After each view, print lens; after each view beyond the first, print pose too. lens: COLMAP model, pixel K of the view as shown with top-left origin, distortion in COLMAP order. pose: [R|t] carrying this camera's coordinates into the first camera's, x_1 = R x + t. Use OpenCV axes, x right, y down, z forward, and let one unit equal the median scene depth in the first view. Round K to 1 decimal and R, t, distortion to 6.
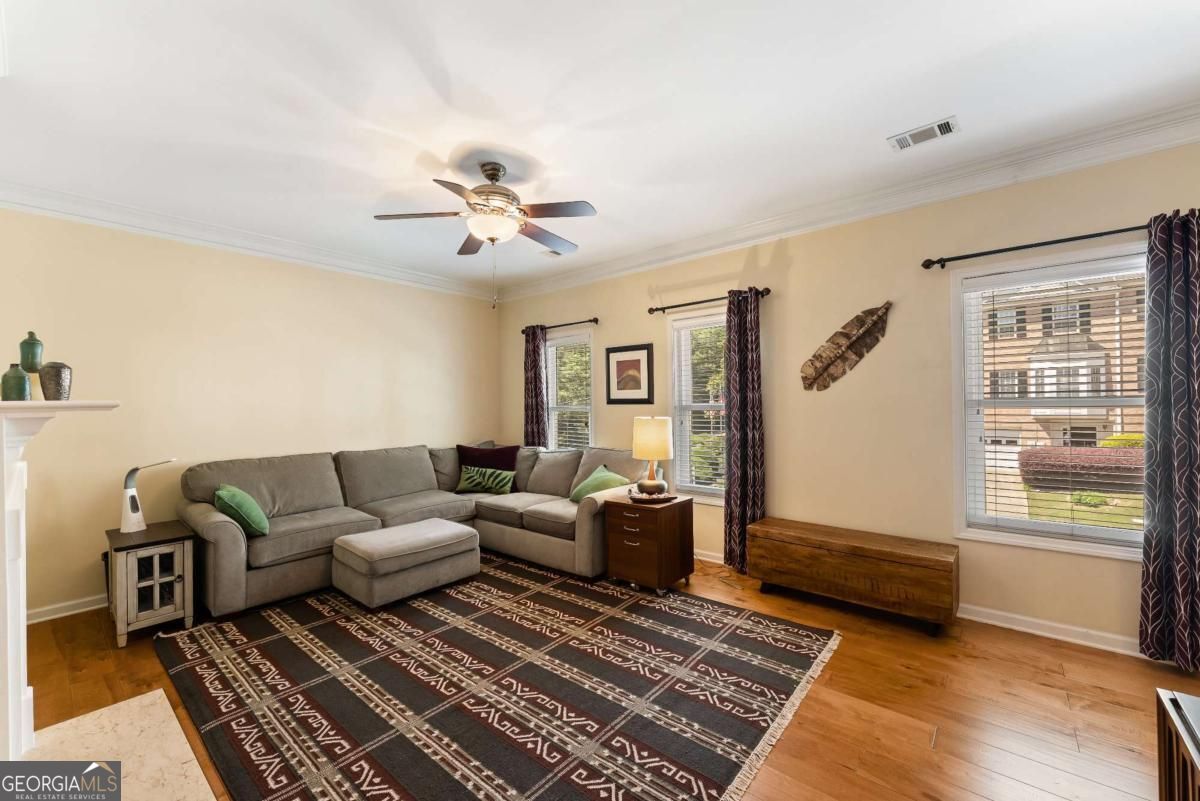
lens RADIAL K [[481.4, 0, 597.0], [0, 481.4, 402.6], [0, 0, 1]] dist [-0.001776, 0.000523]
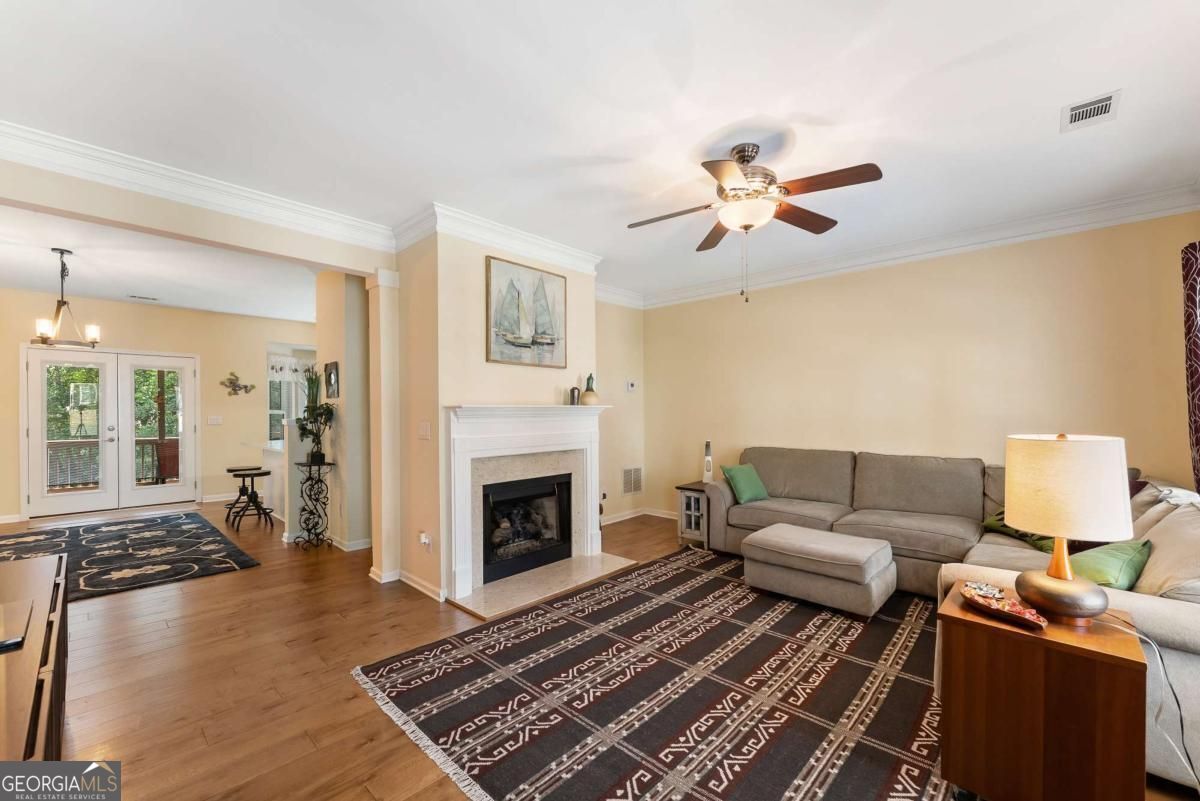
lens RADIAL K [[481.4, 0, 592.9], [0, 481.4, 416.3], [0, 0, 1]] dist [-0.001776, 0.000523]
pose [[-0.057392, 0.026004, -0.998013, 0.779879], [0.007454, 0.999644, 0.025618, -0.002619], [0.998324, -0.005969, -0.057565, 0.811389]]
